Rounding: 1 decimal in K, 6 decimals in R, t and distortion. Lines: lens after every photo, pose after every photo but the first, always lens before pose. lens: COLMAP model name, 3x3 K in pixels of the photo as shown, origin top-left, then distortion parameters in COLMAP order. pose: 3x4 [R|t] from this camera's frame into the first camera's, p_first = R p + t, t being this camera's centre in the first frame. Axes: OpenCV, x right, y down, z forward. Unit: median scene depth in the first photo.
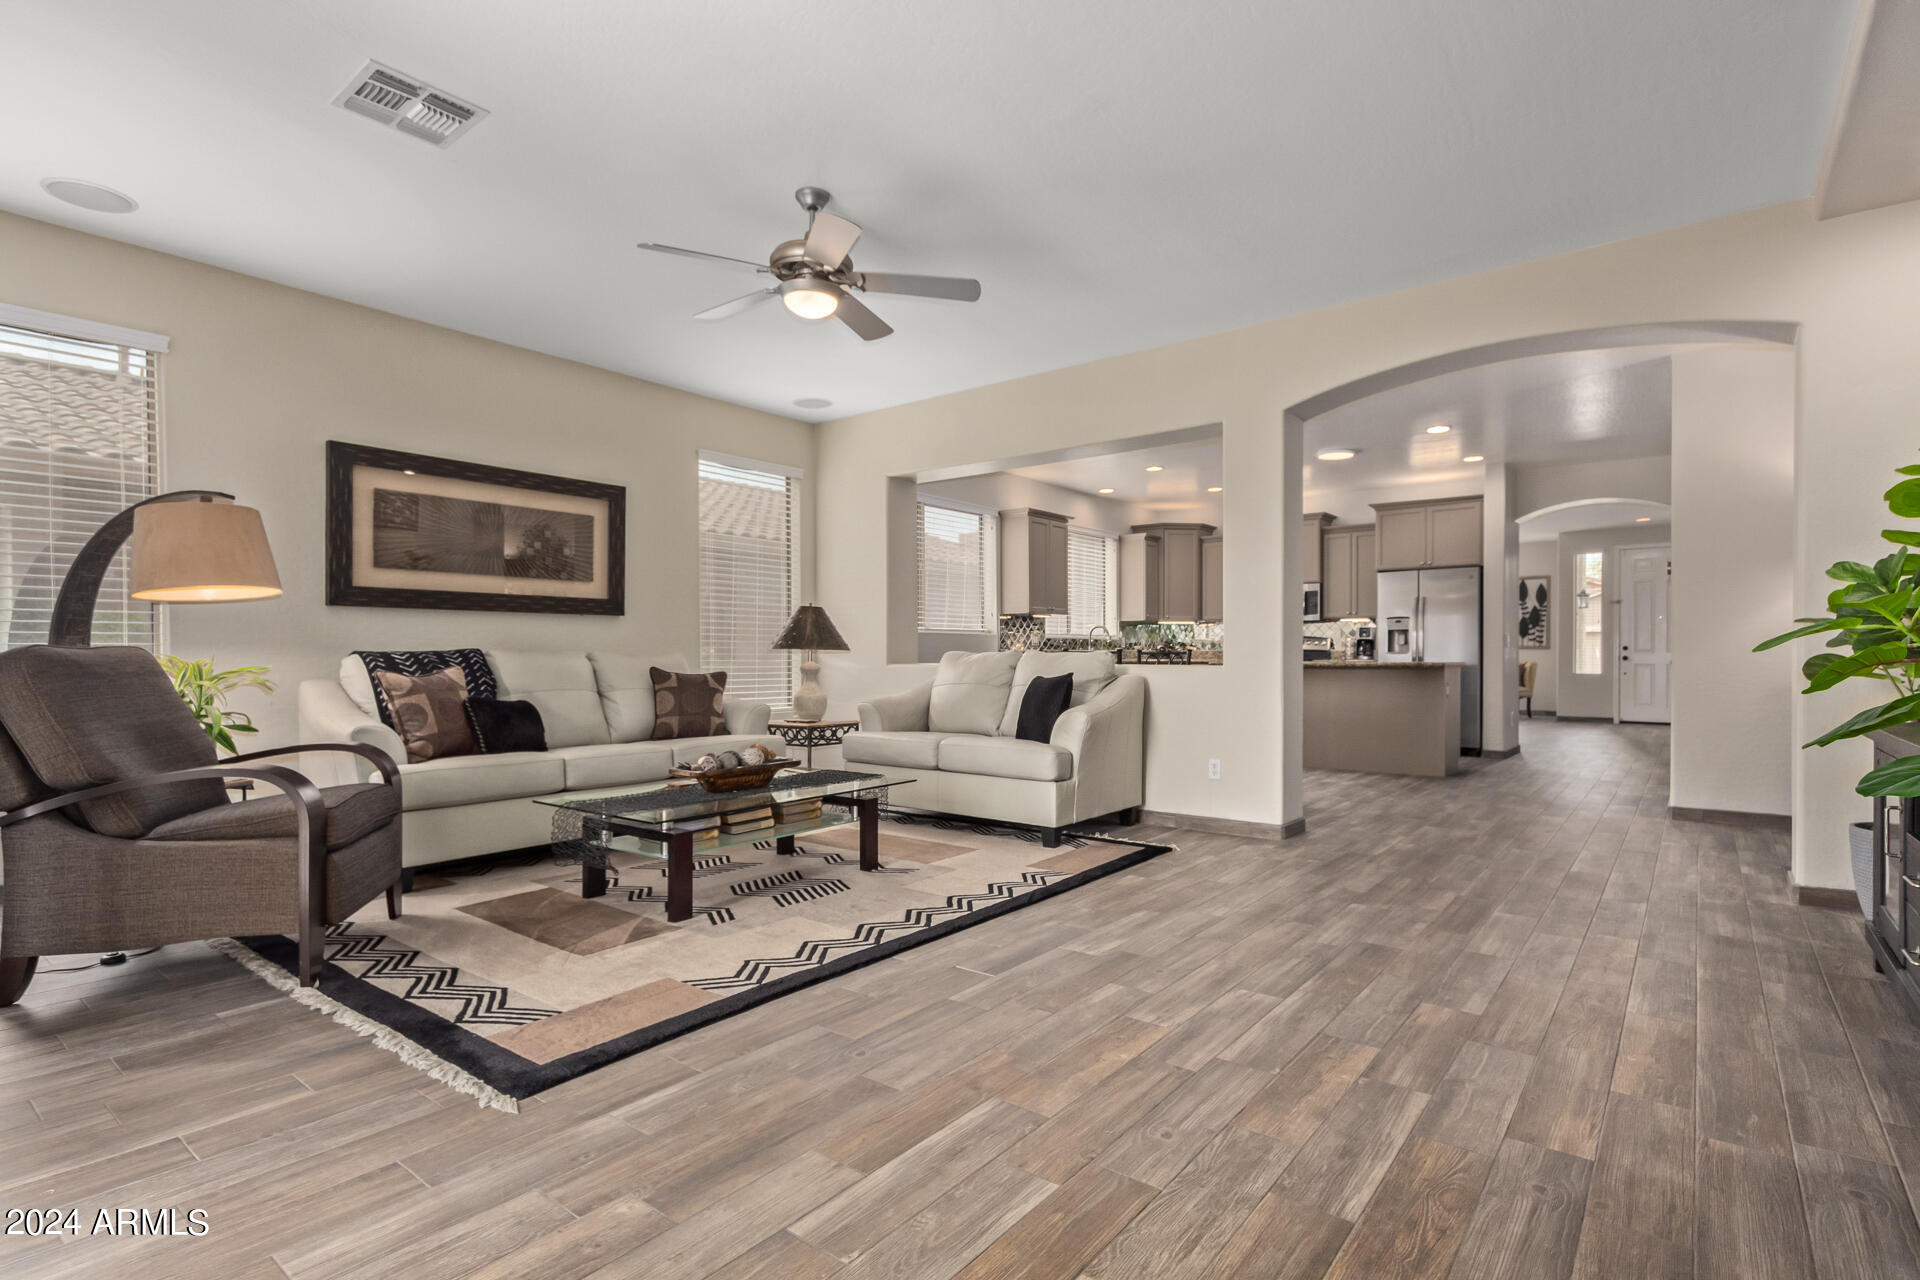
lens RADIAL K [[930.3, 0, 960.8], [0, 930.3, 649.8], [0, 0, 1]] dist [0.015759, -0.000417]
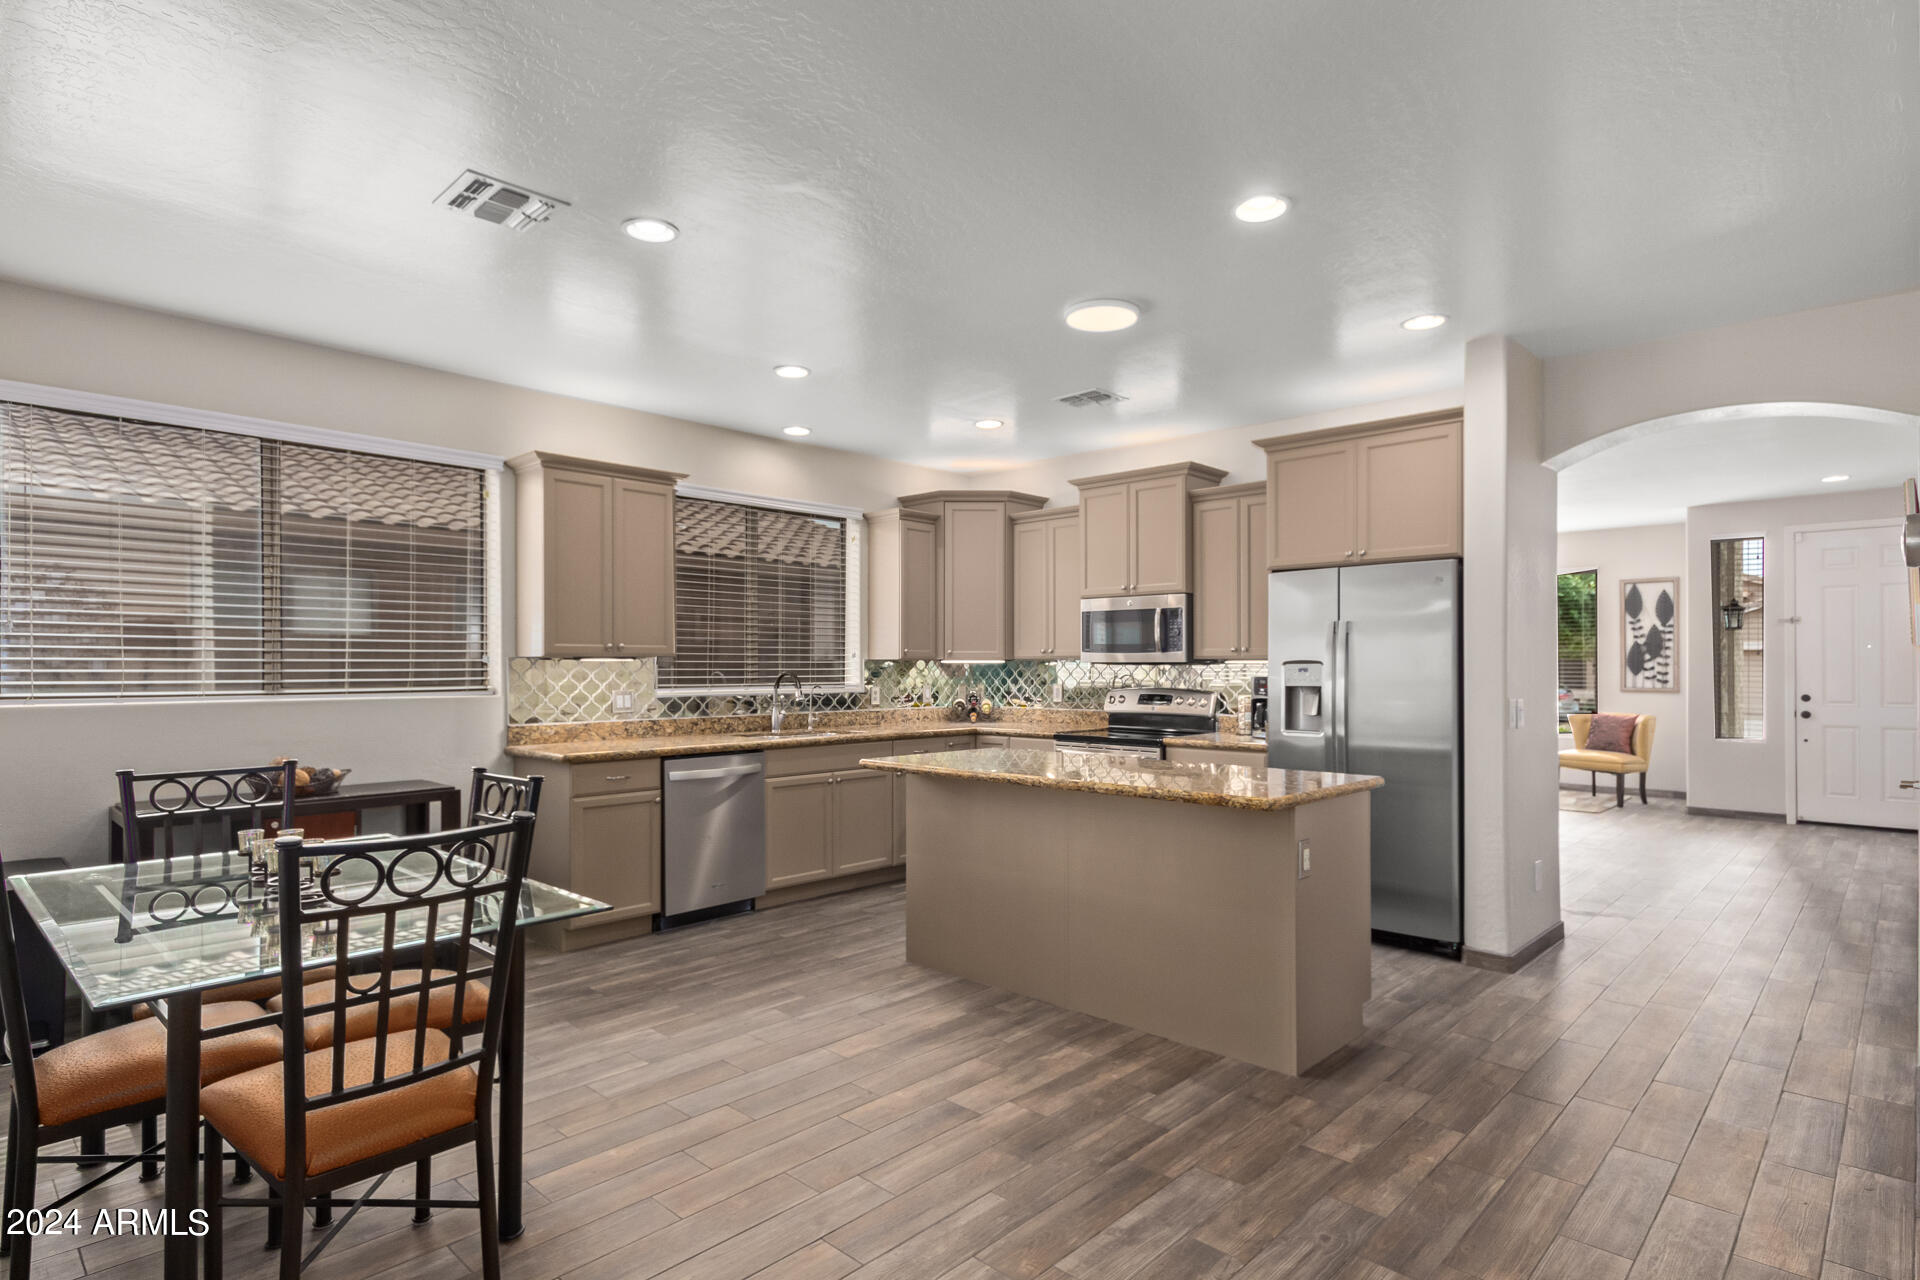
lens RADIAL K [[1004.9, 0, 944.9], [0, 1004.9, 648.9], [0, 0, 1]] dist [0.014033, -0.000234]
pose [[0.995288, -0.000219, -0.096966, 0.651408], [-0.001099, 0.999908, -0.013530, -0.067669], [0.096960, 0.013573, 0.995196, 0.875229]]
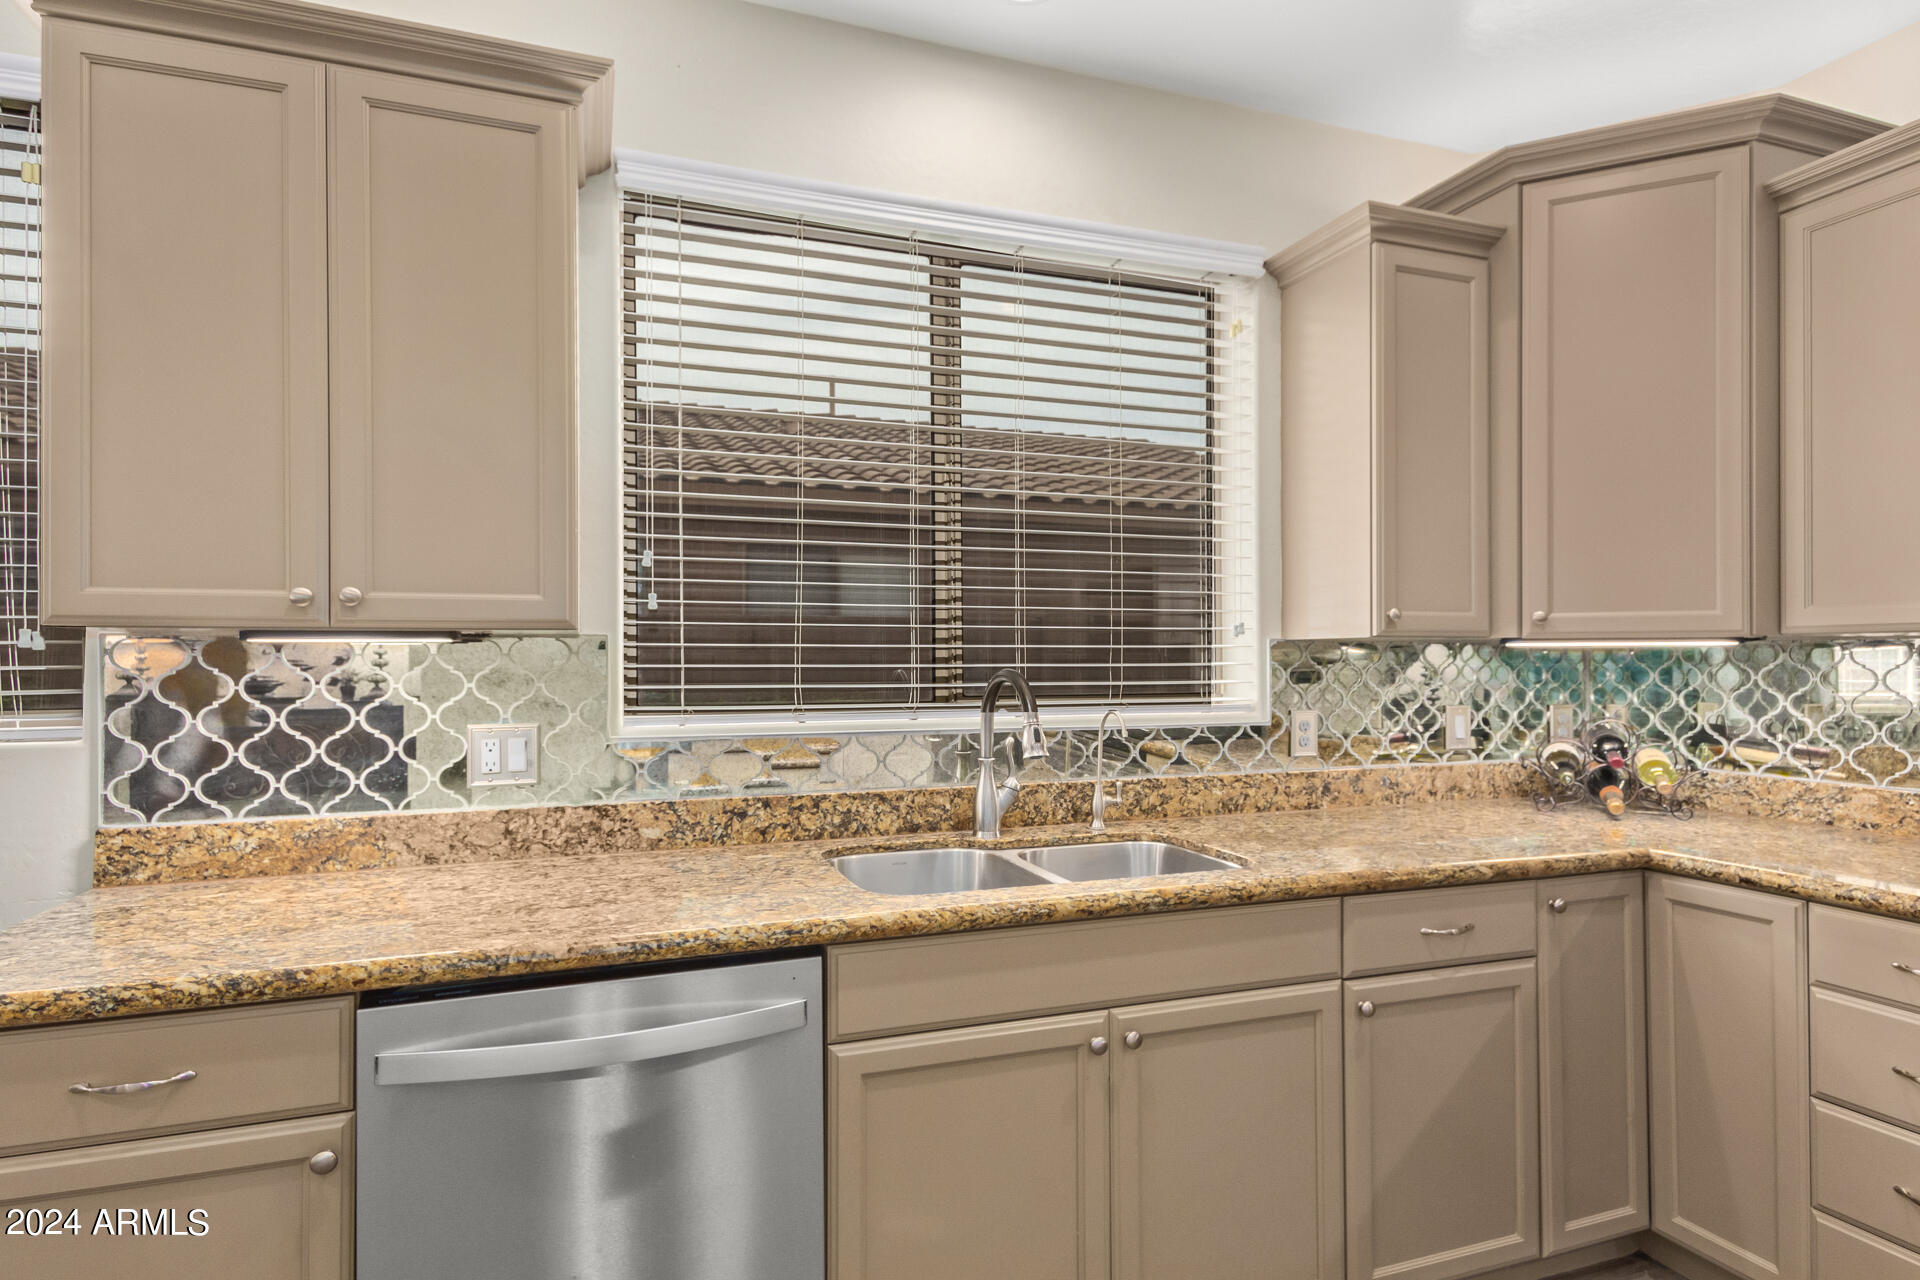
lens RADIAL K [[988.7, 0, 1047.9], [0, 988.7, 654.6], [0, 0, 1]] dist [0.020426, -0.001283]
pose [[0.855863, 0.000227, -0.517202, 0.574316], [0.000624, 0.999999, 0.001472, -0.064233], [0.517202, -0.001583, 0.855862, 1.782202]]
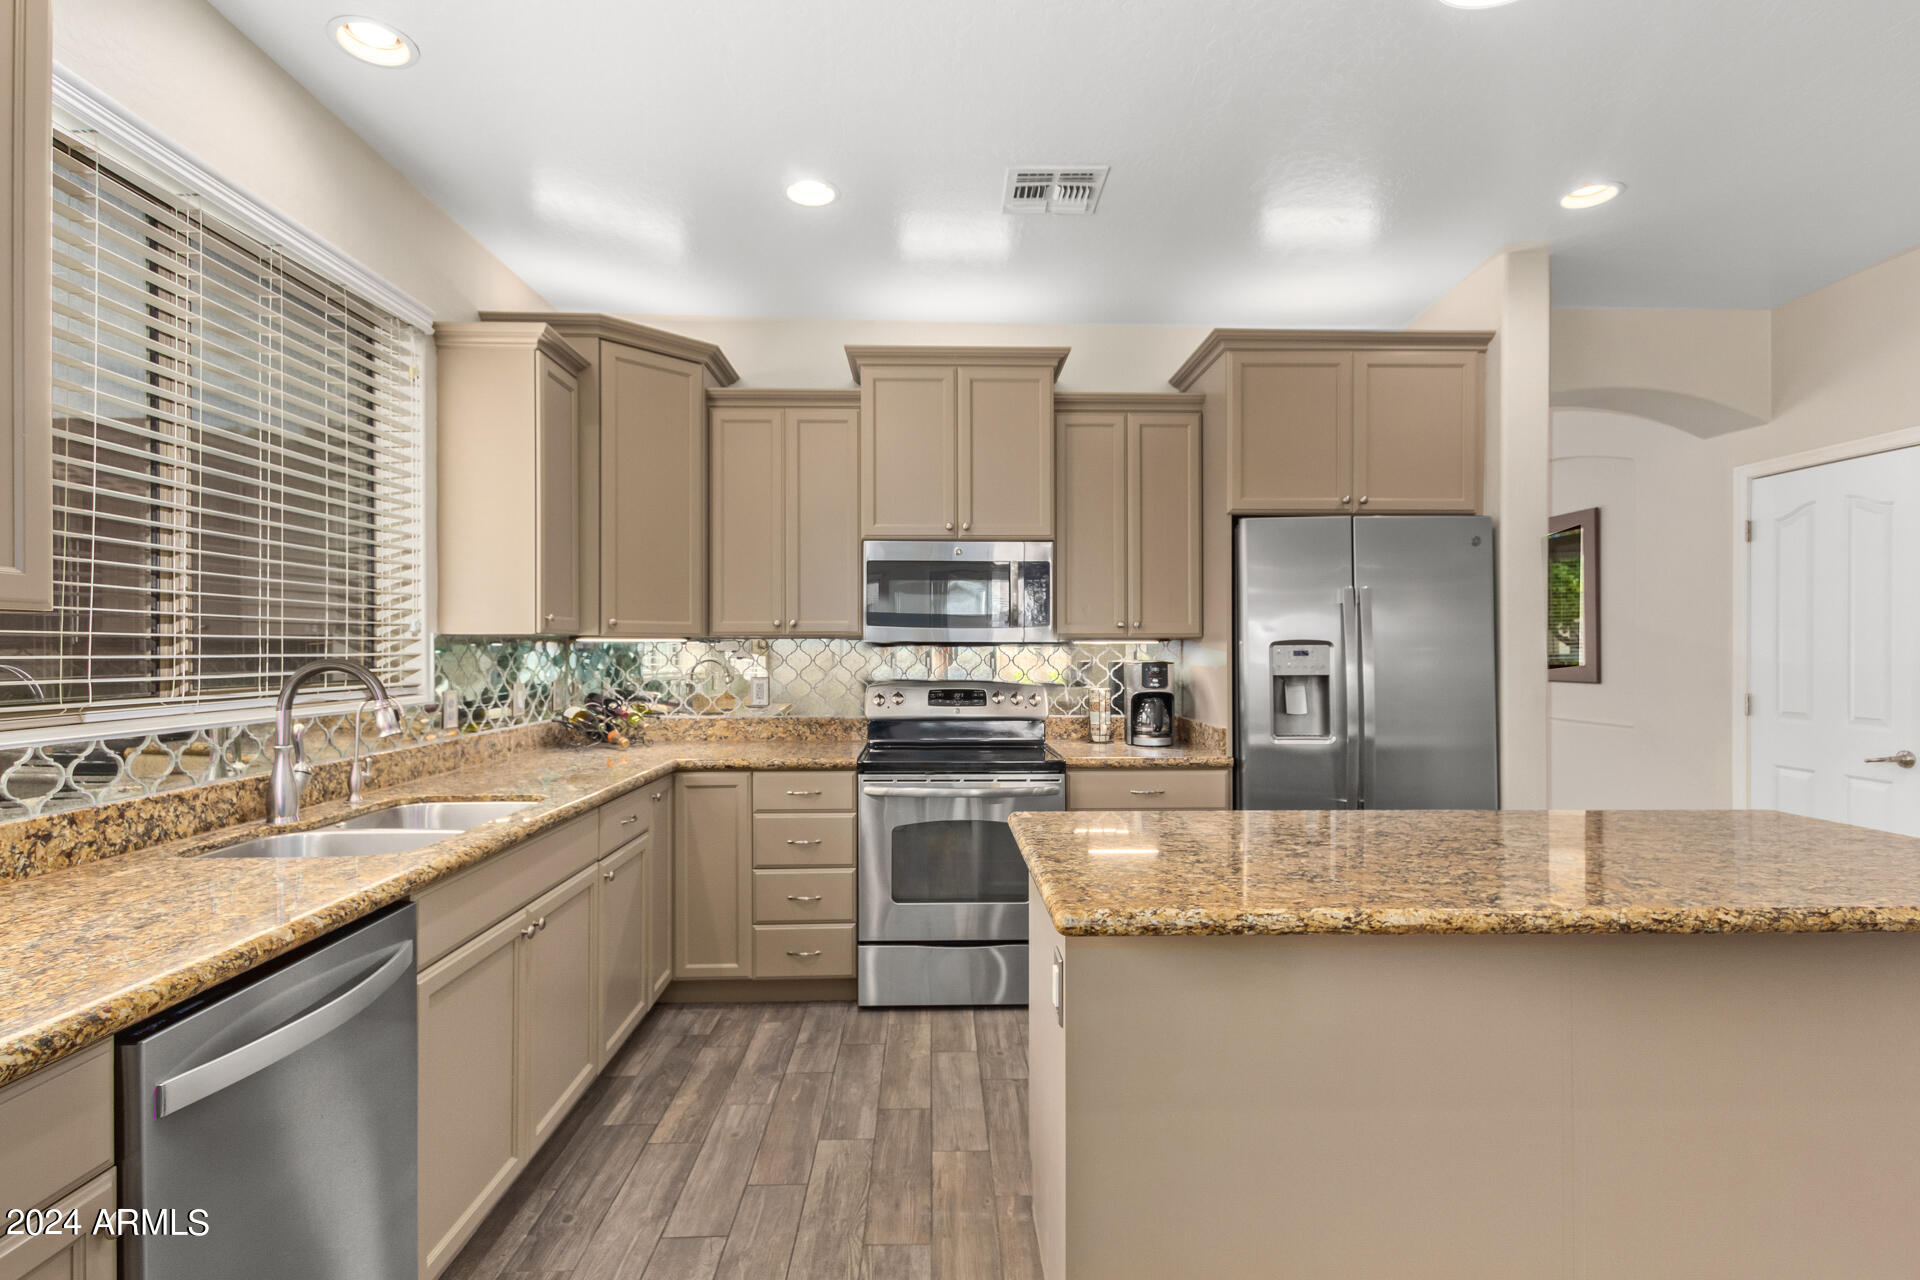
lens RADIAL K [[930.3, 0, 960.8], [0, 930.3, 649.8], [0, 0, 1]] dist [0.015759, -0.000417]
pose [[0.760367, 0.001841, 0.649491, 0.251492], [-0.004241, 0.999989, 0.002131, -0.063599], [-0.649480, -0.004375, 0.760366, 1.602018]]
